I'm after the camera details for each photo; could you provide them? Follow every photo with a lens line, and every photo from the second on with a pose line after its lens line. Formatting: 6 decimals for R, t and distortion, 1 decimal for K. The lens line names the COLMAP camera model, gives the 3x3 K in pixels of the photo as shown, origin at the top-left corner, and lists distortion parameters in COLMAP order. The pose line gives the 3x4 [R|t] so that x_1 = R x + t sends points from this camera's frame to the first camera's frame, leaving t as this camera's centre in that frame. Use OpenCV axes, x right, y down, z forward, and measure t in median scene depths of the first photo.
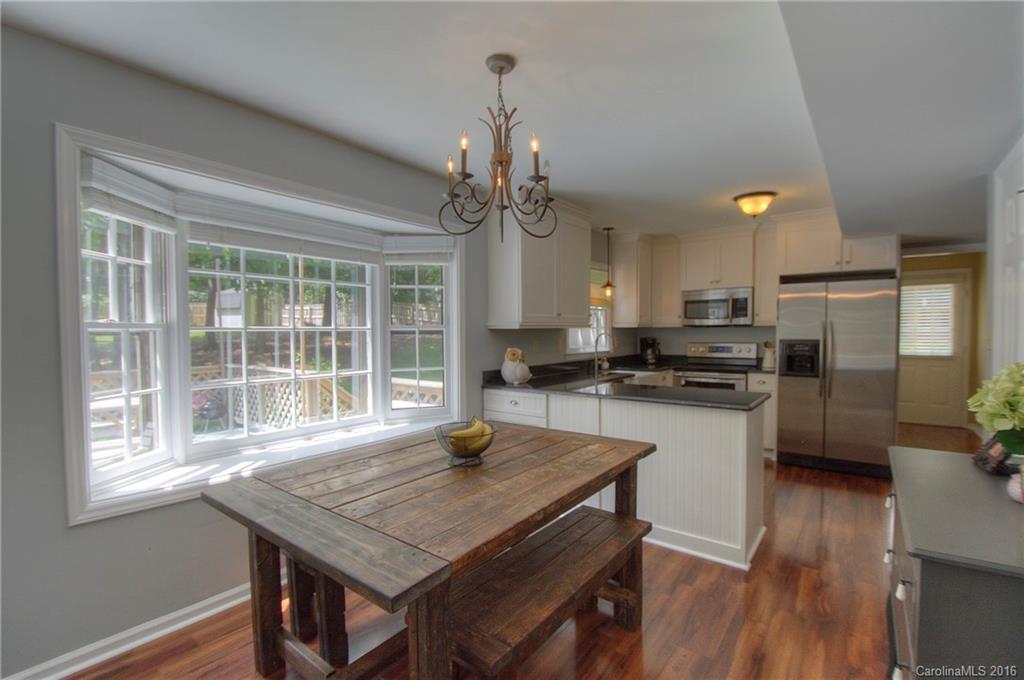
lens RADIAL K [[456.5, 0, 510.7], [0, 456.5, 341.7], [0, 0, 1]] dist [0.002220, -0.011678]
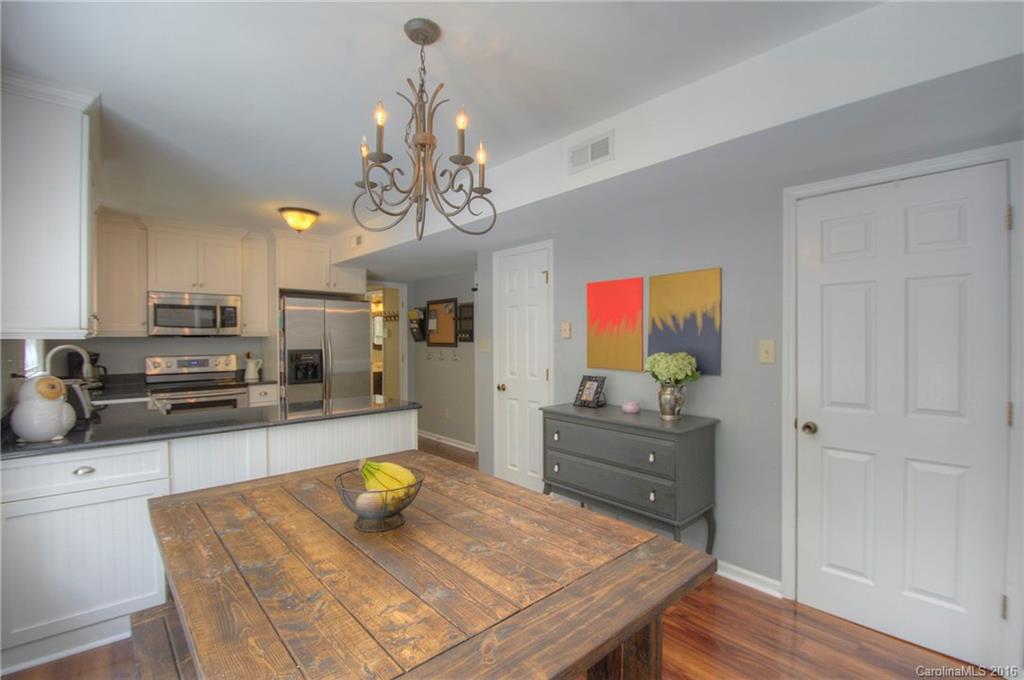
lens RADIAL K [[456.5, 0, 529.3], [0, 456.5, 341.3], [0, 0, 1]] dist [0.002220, -0.011678]
pose [[0.166612, -0.002627, 0.986019, -0.311852], [0.025122, 0.999683, -0.001582, -0.007958], [-0.985702, 0.025034, 0.166625, 0.254457]]
